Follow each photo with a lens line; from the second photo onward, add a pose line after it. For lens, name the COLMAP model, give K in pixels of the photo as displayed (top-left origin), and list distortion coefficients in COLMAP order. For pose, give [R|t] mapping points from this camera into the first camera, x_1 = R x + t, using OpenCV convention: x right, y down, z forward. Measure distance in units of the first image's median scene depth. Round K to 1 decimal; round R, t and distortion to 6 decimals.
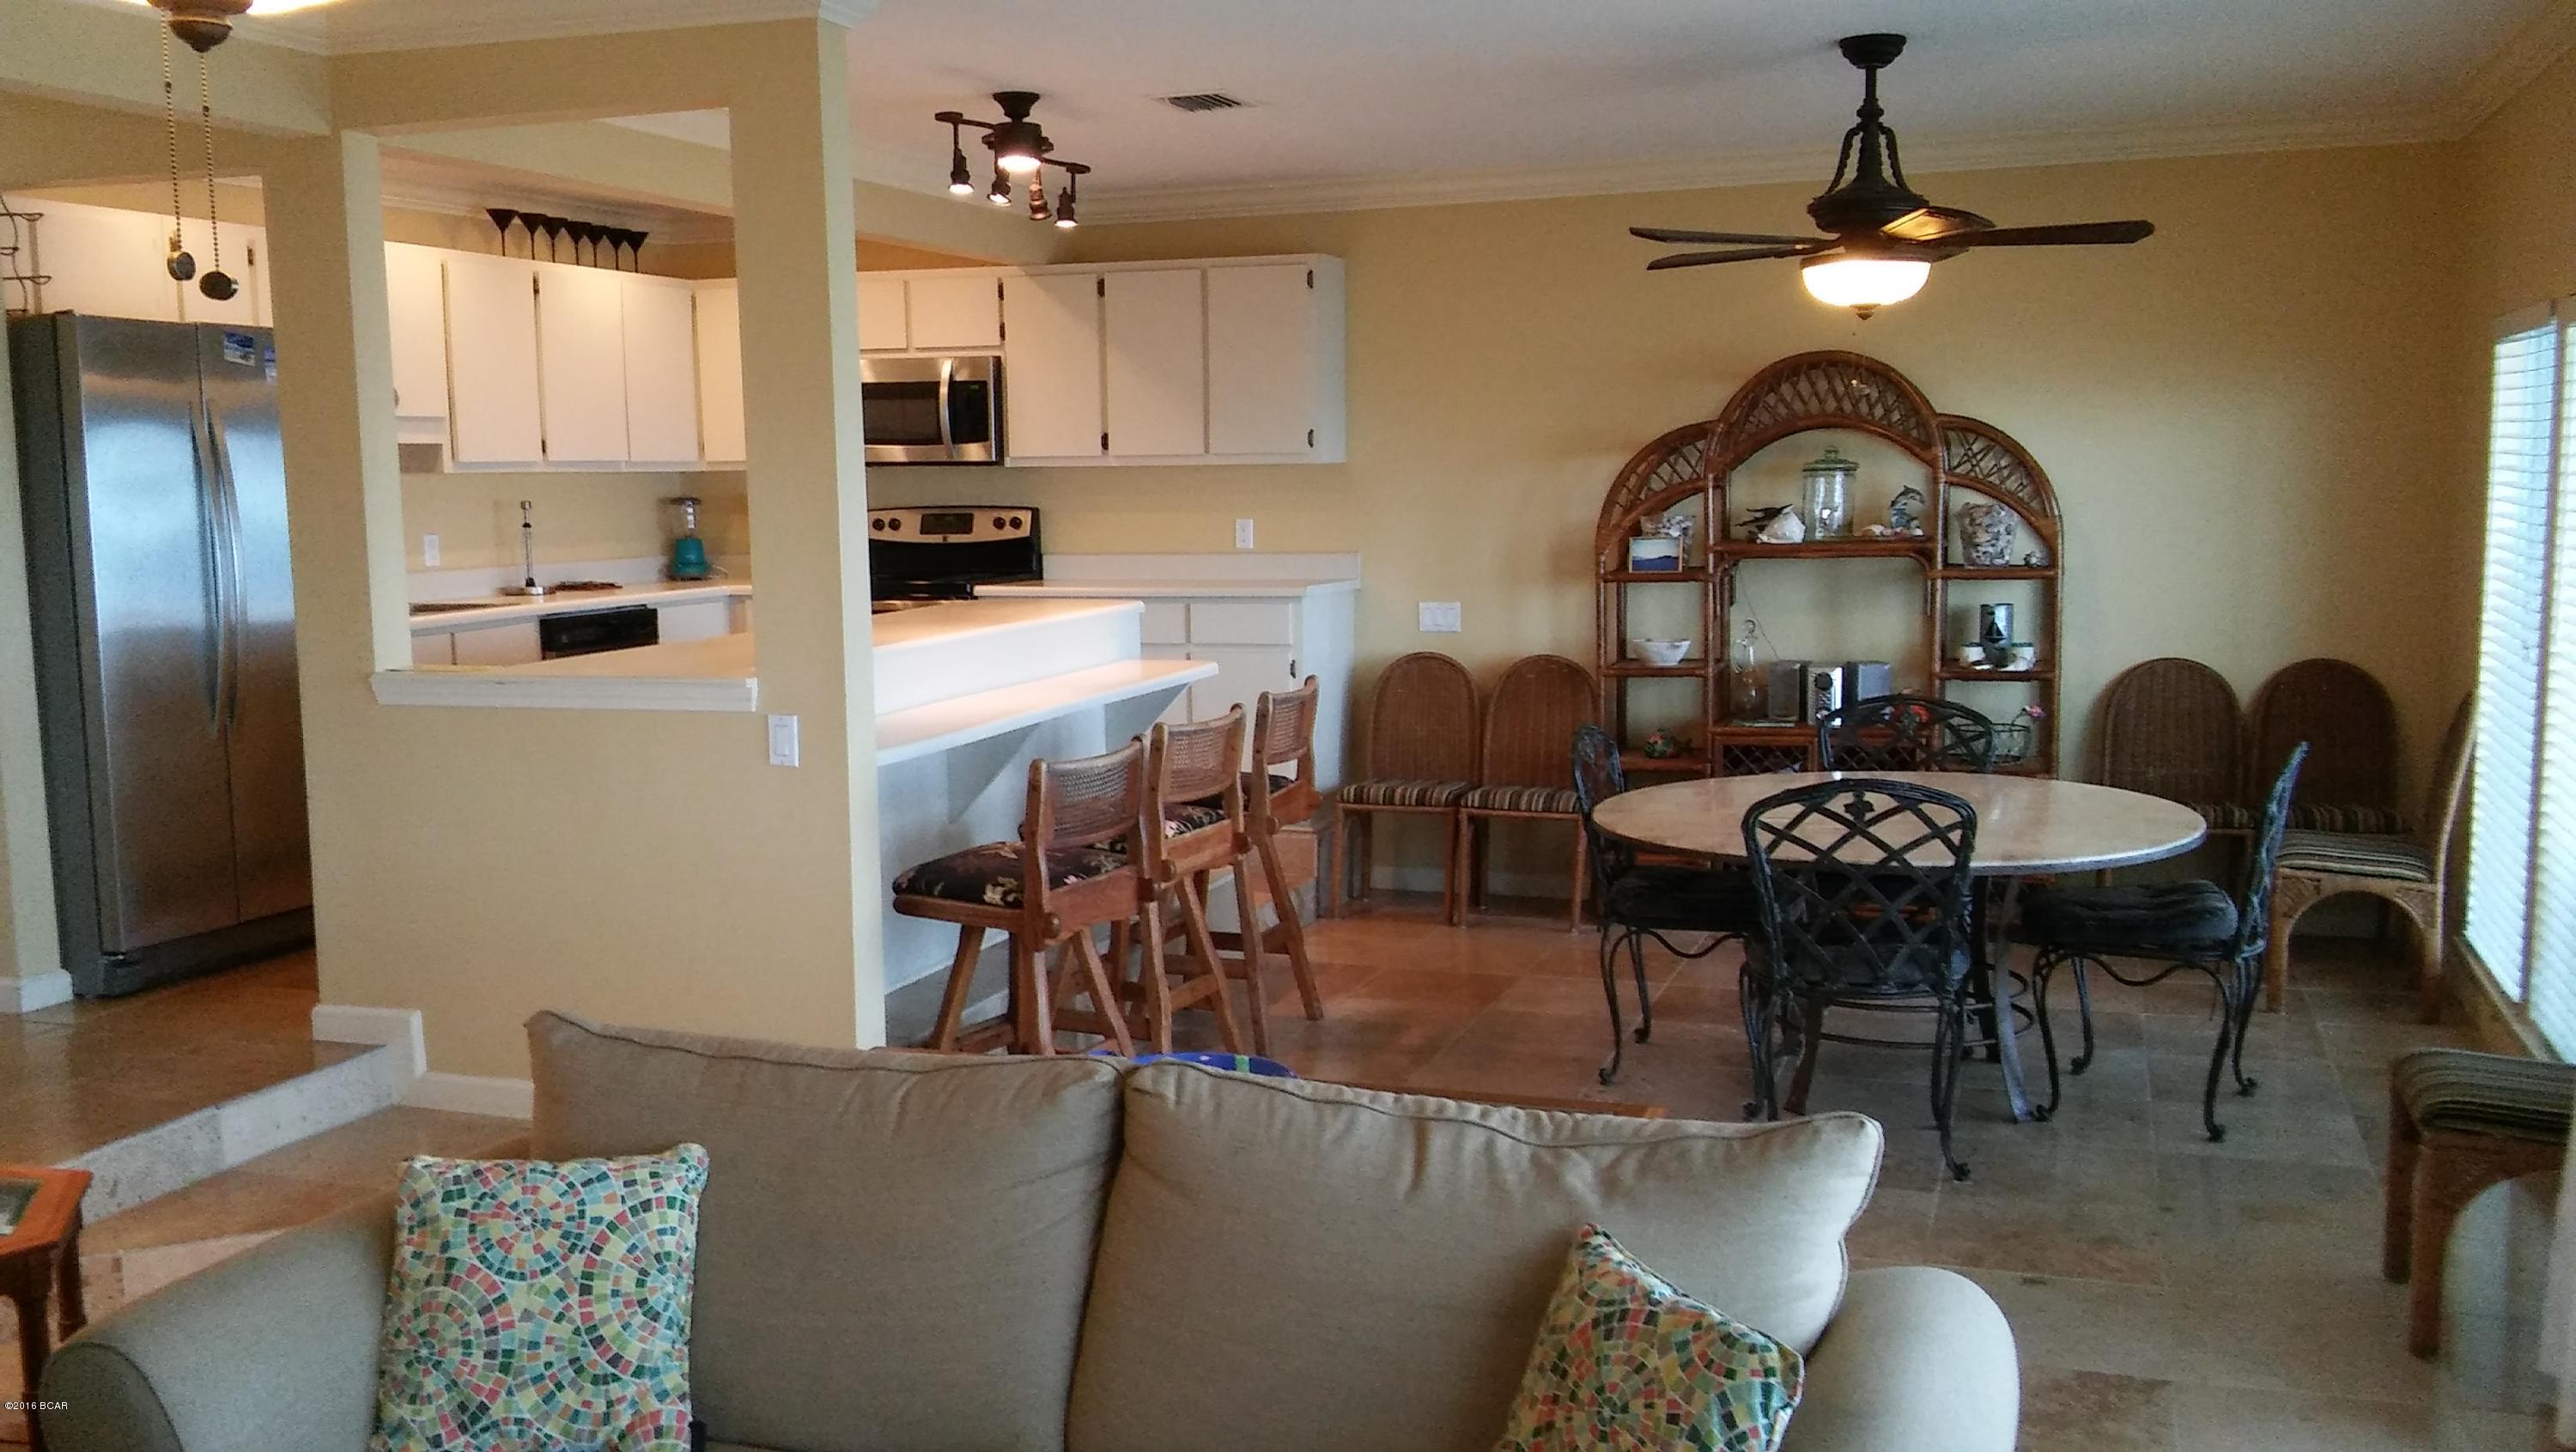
lens RADIAL K [[2249.5, 0, 1288.0], [0, 2249.5, 726.0], [0, 0, 1]] dist [-0.004705, -0.004260]
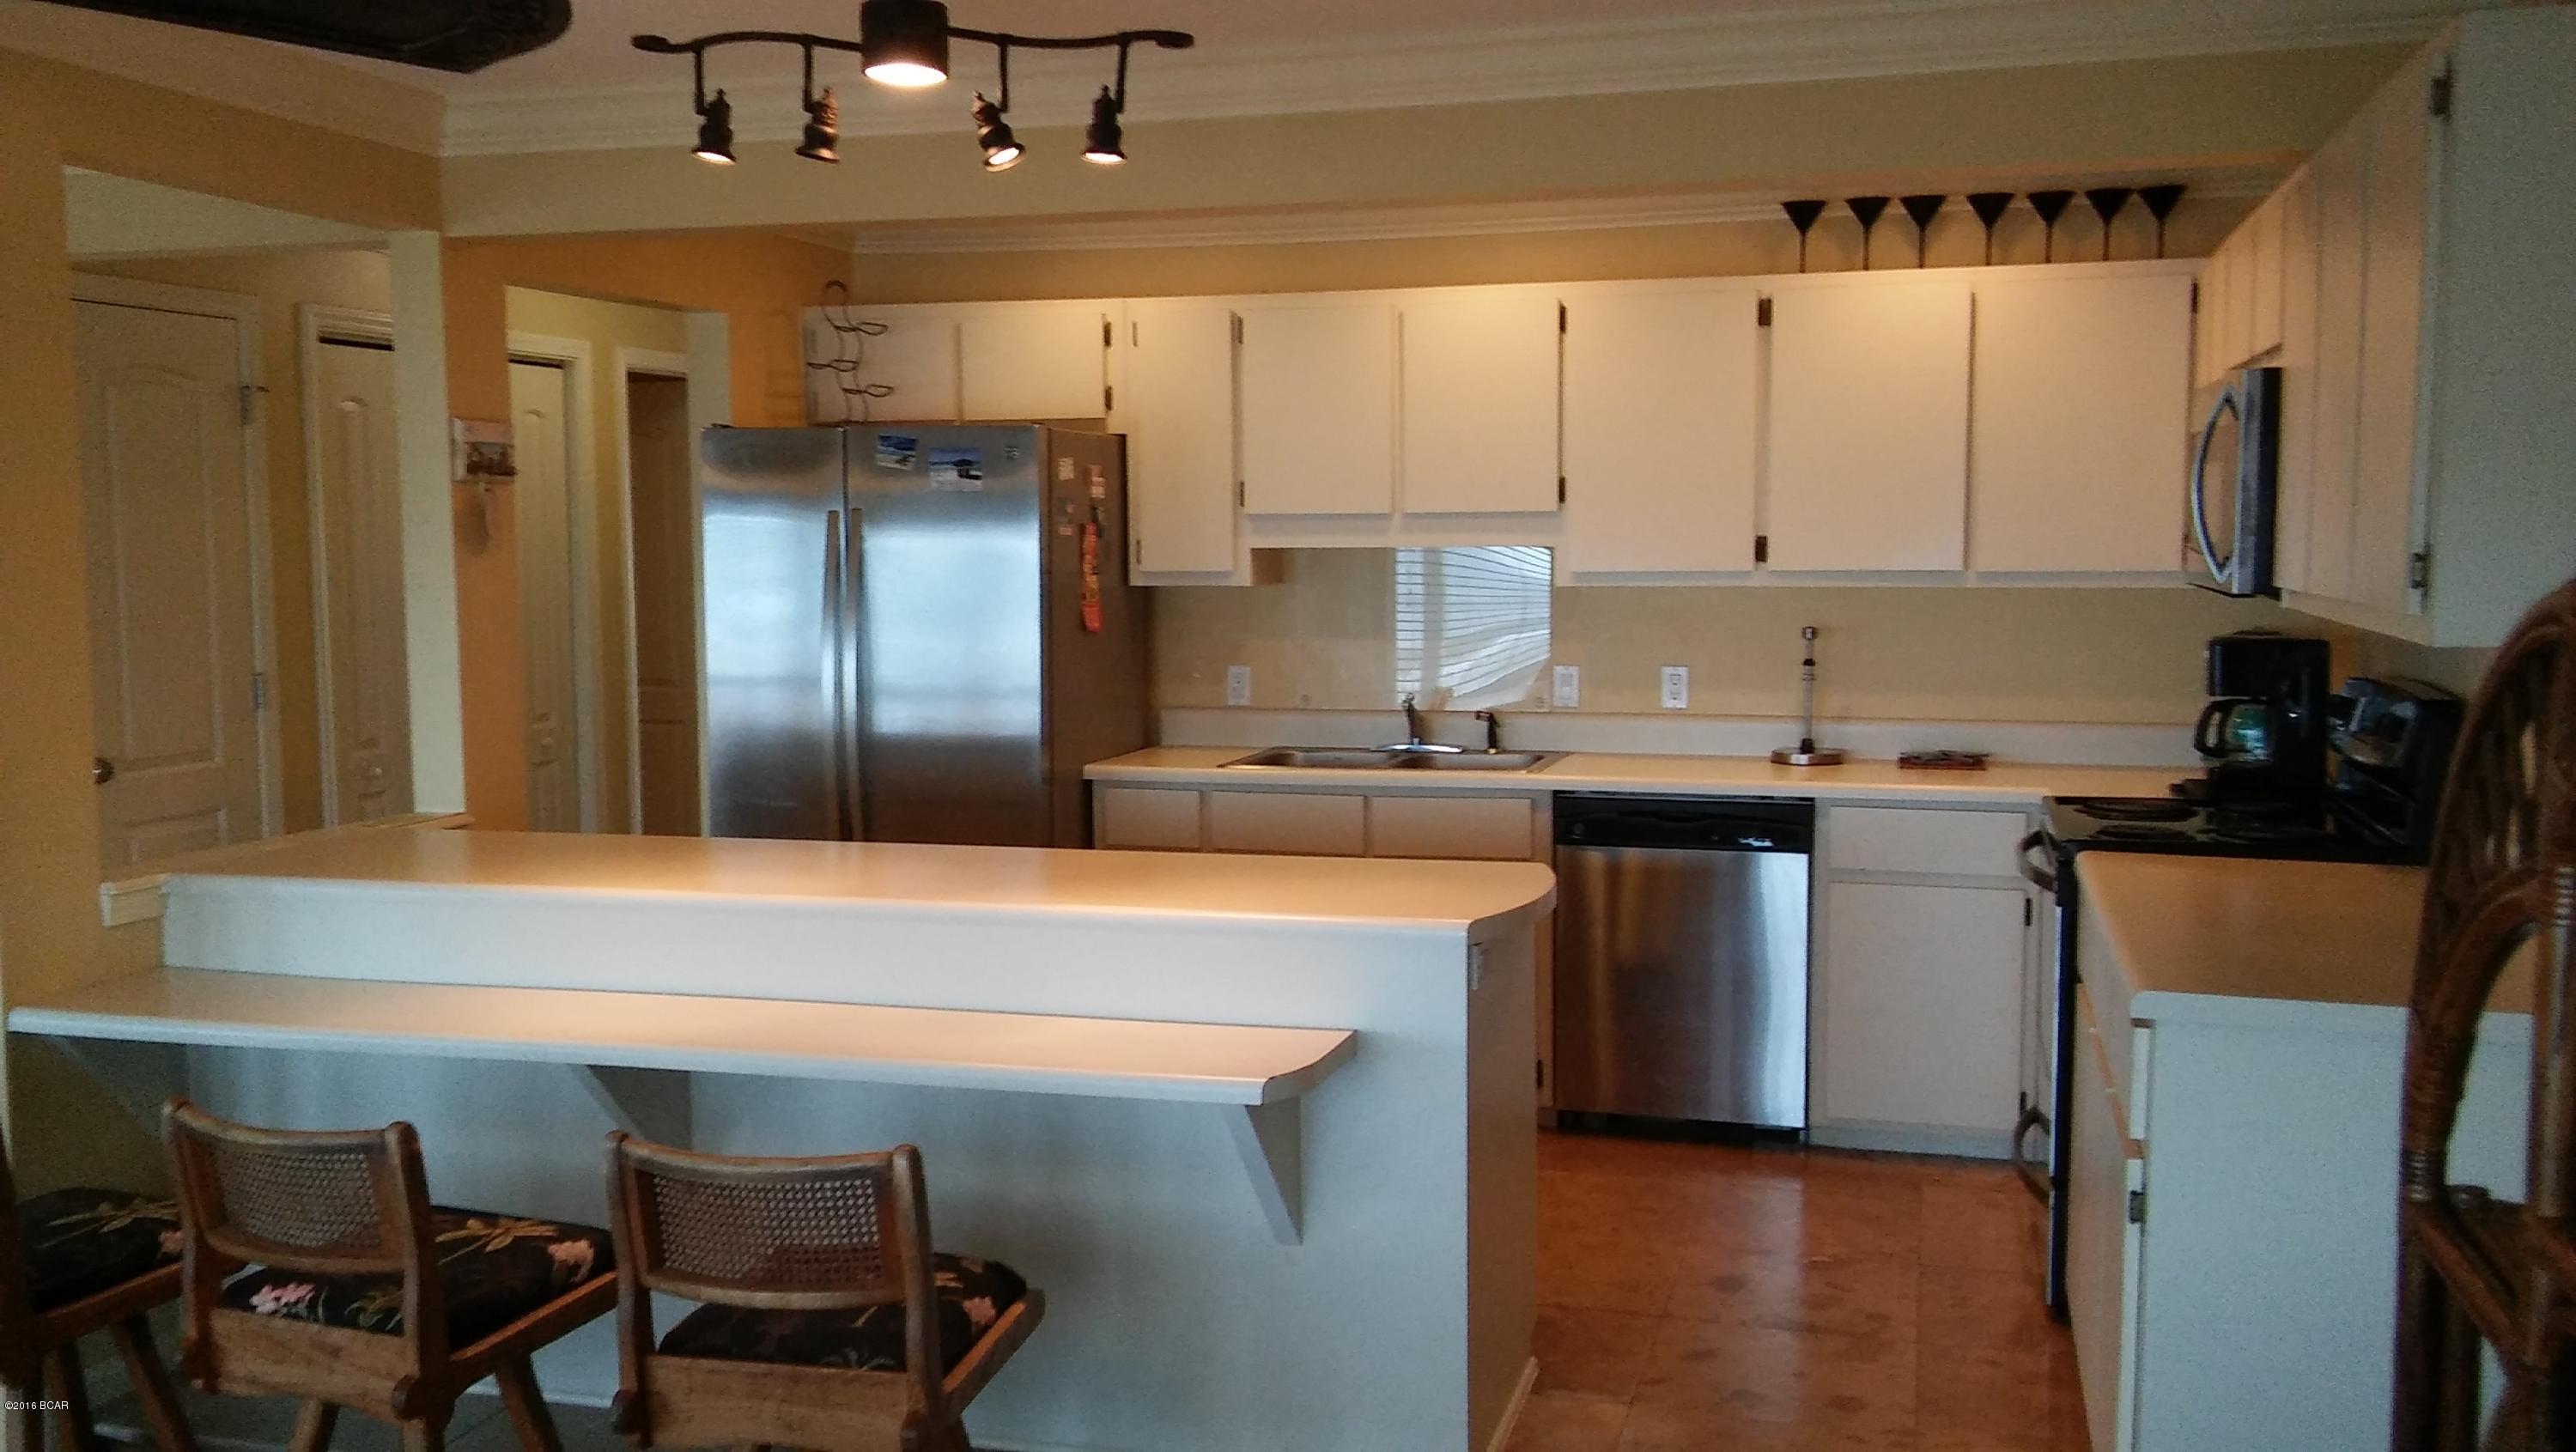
lens RADIAL K [[2381.1, 0, 1288.0], [0, 2381.1, 726.0], [0, 0, 1]] dist [-0.010400, -0.010517]
pose [[0.115516, 0.094522, -0.988798, 0.366683], [-0.119980, 0.989501, 0.080573, -0.112931], [0.986033, 0.109328, 0.125644, 0.782301]]
